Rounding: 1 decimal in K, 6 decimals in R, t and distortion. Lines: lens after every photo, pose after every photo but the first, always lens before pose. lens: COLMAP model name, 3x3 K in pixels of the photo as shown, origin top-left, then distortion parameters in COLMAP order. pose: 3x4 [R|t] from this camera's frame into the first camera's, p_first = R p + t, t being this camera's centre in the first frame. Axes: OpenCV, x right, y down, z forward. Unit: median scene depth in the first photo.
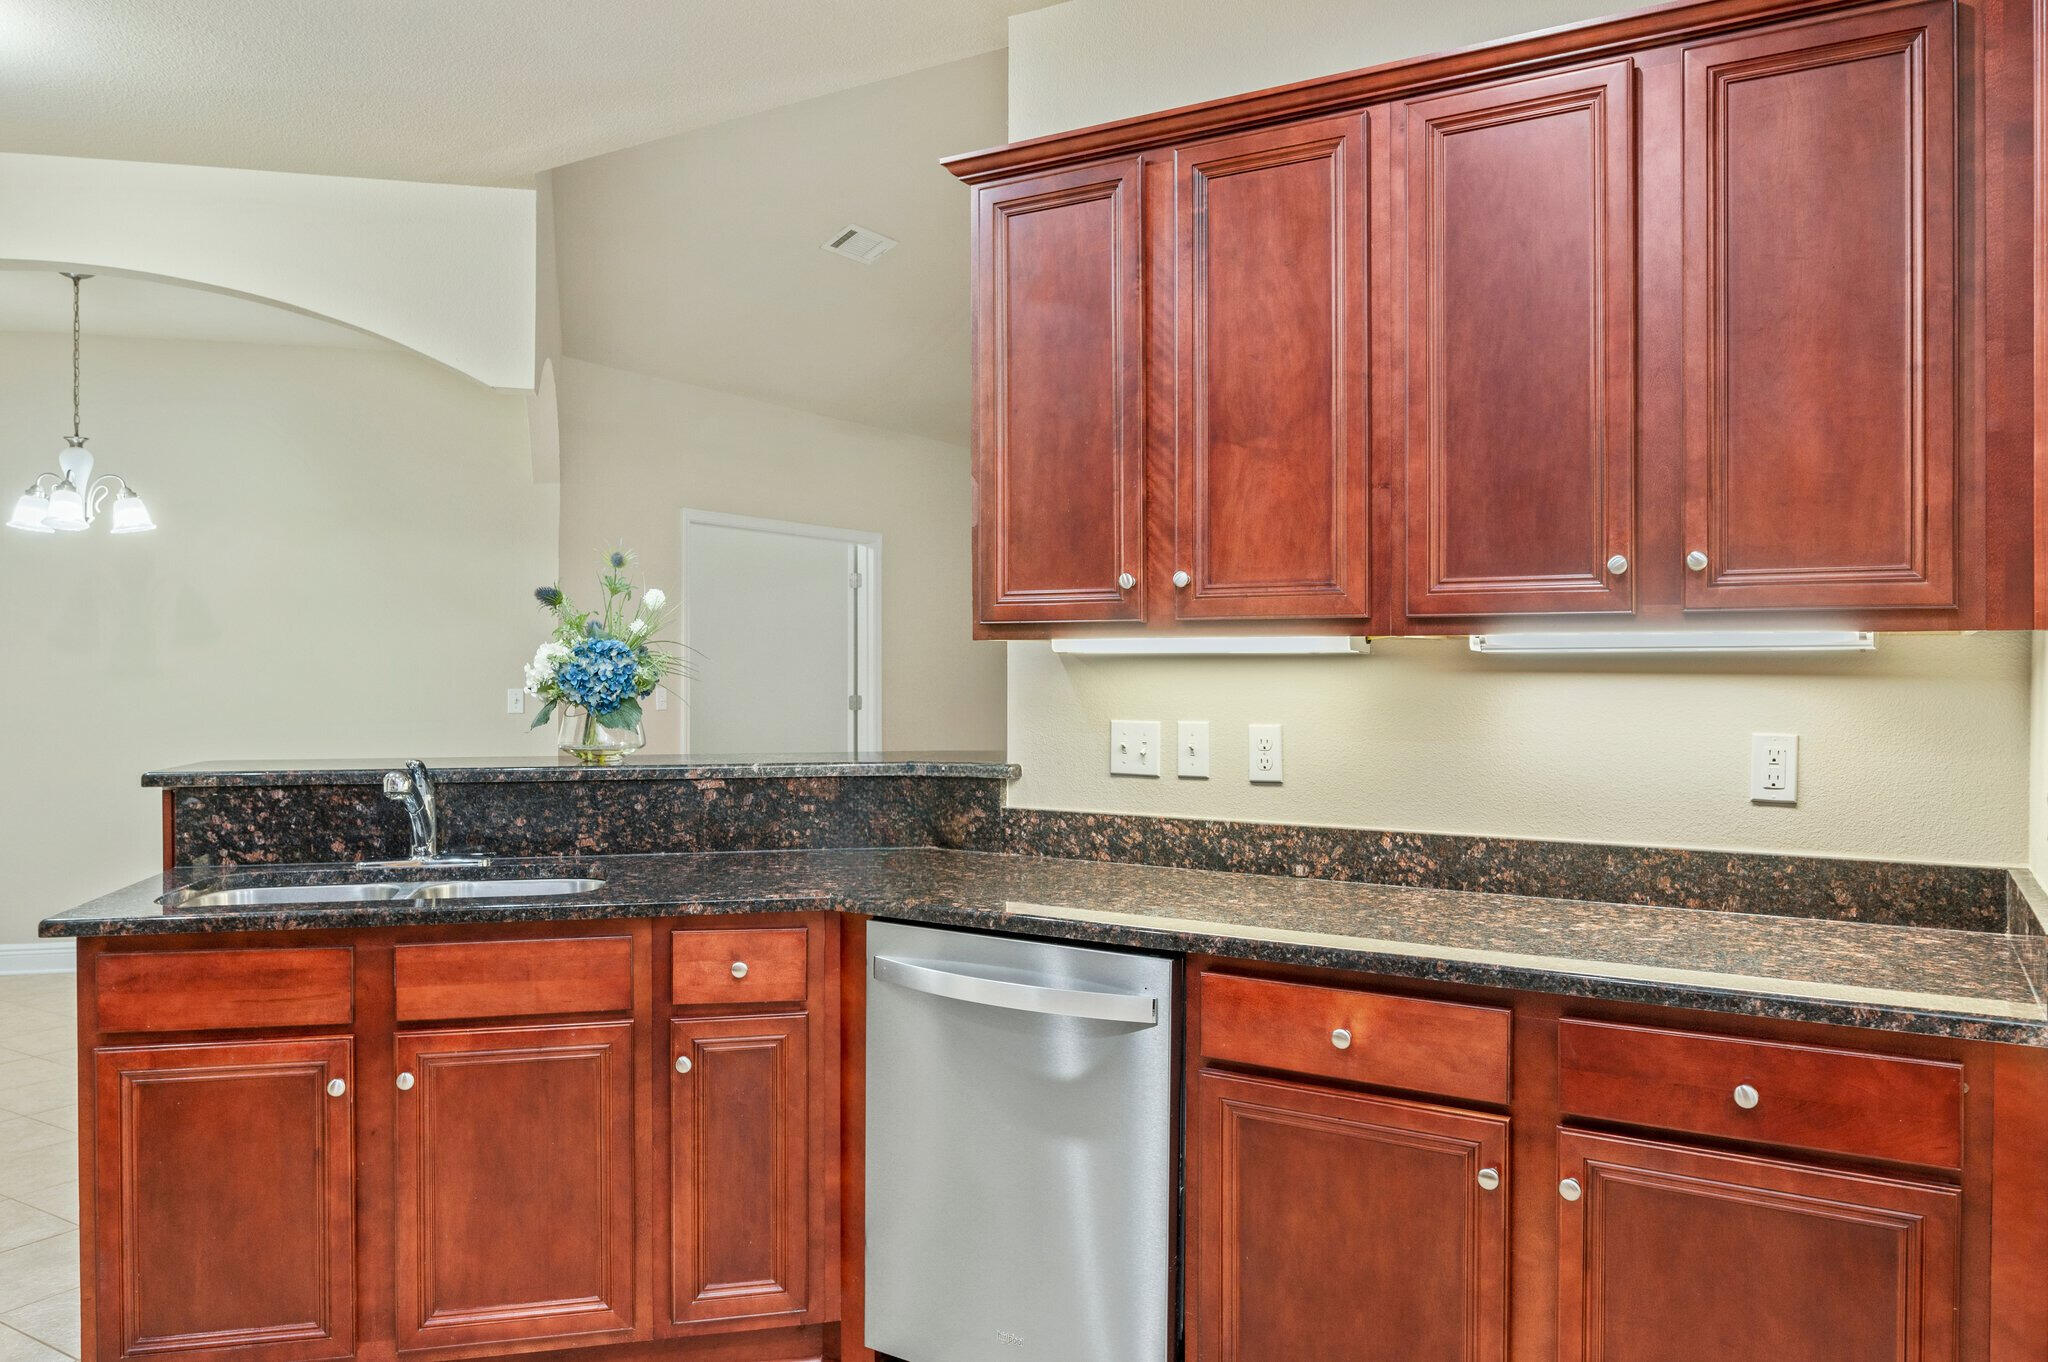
lens RADIAL K [[1437.4, 0, 1021.5], [0, 1437.4, 675.7], [0, 0, 1]] dist [-0.010222, -0.003011]
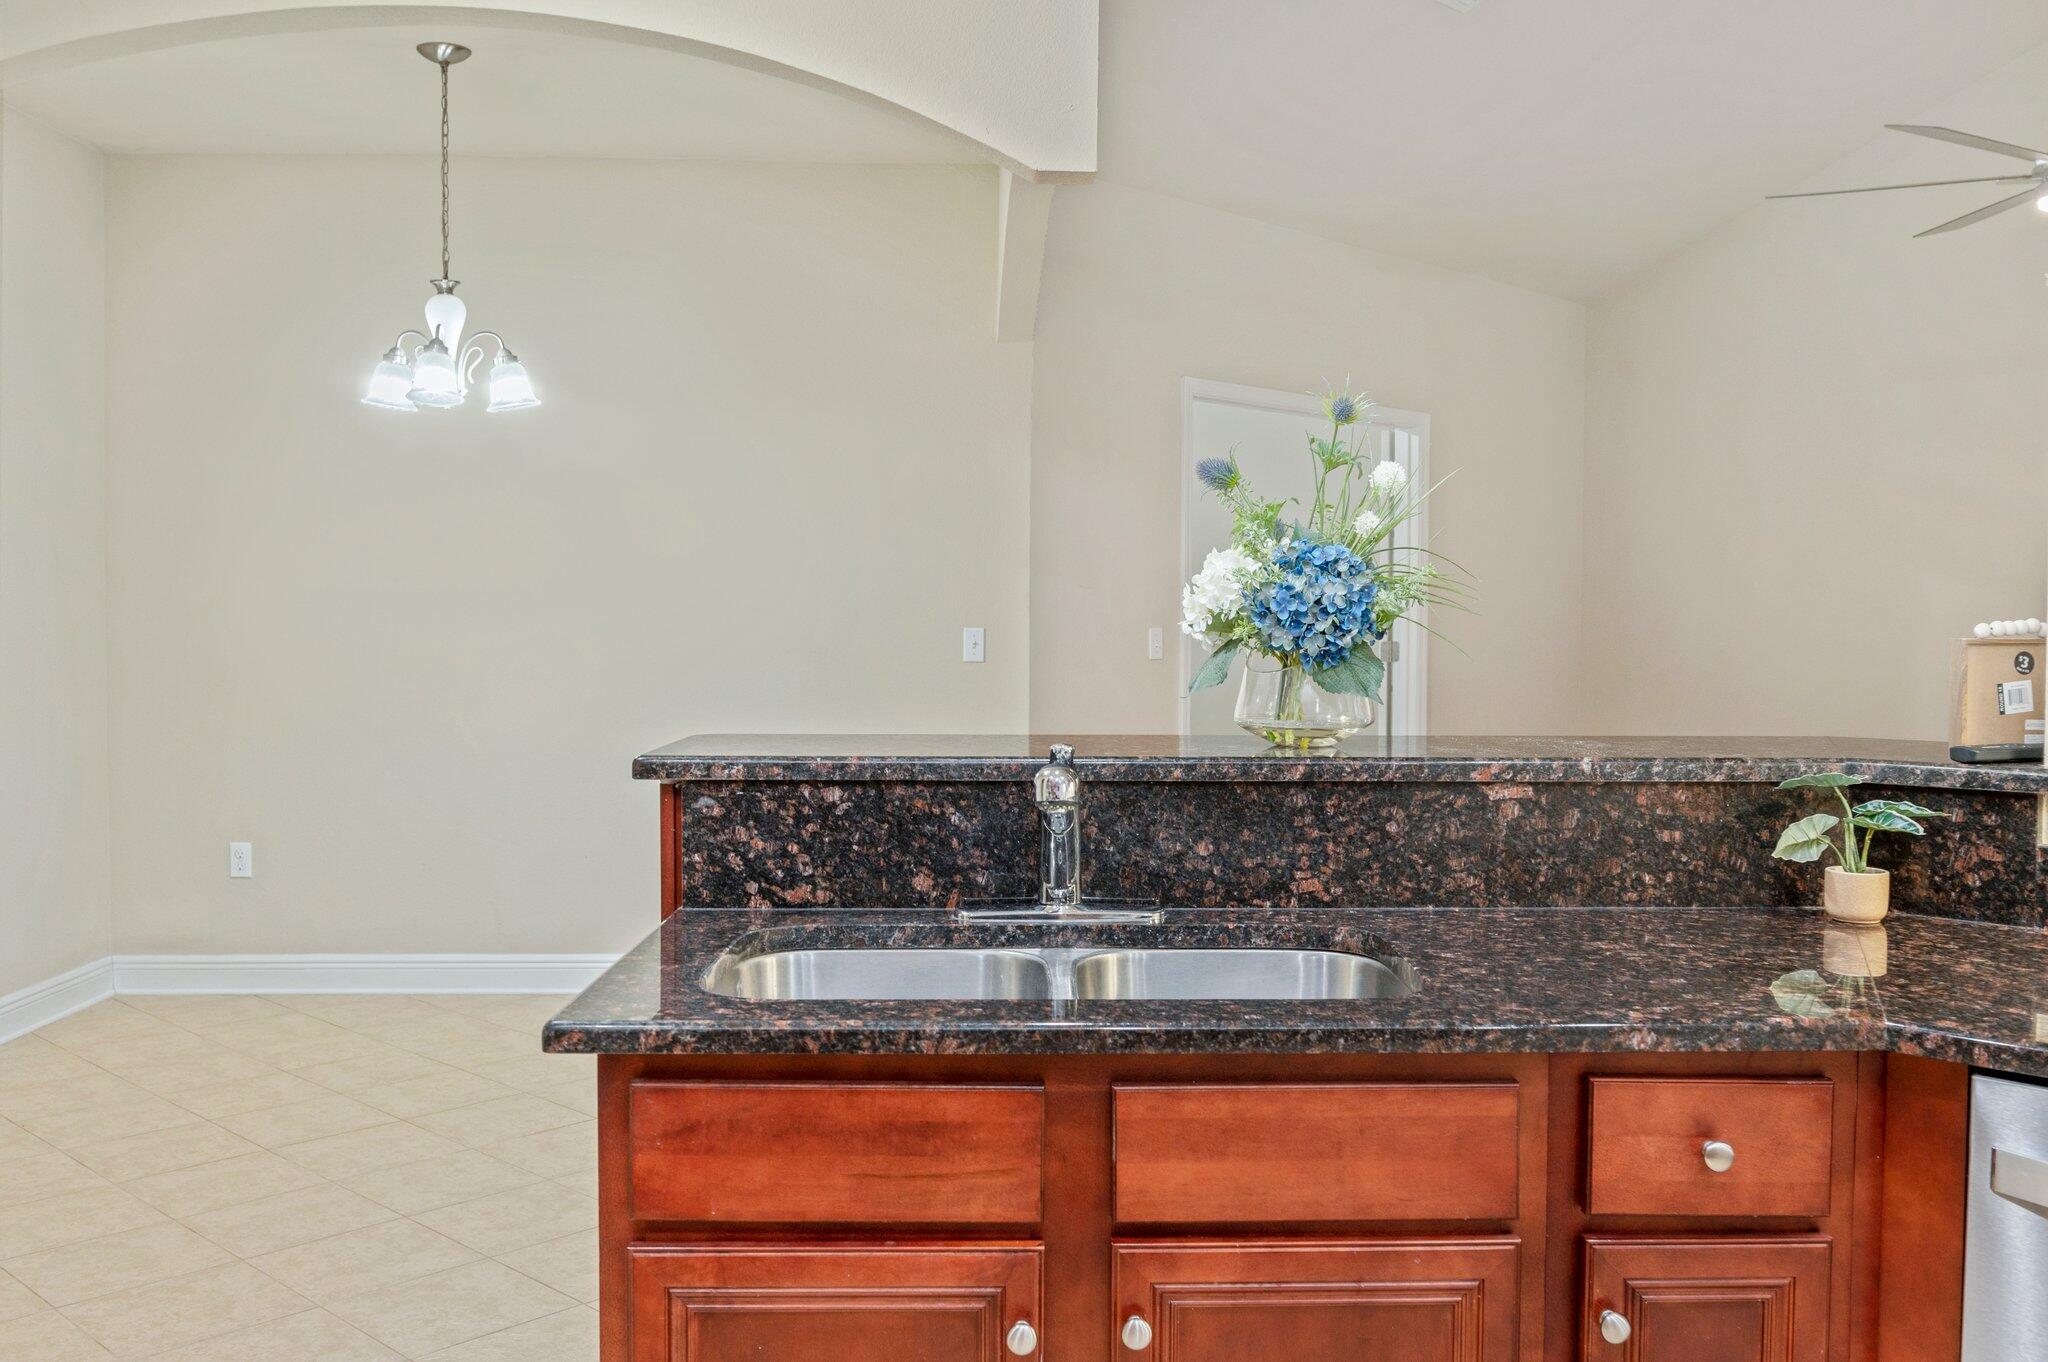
lens RADIAL K [[1745.2, 0, 1024.2], [0, 1745.2, 665.4], [0, 0, 1]] dist [-0.016799, -0.011057]
pose [[0.977419, 0.012104, -0.210962, -0.282422], [-0.006214, 0.999573, 0.028562, 0.005647], [0.211218, -0.026606, 0.977077, 0.289757]]
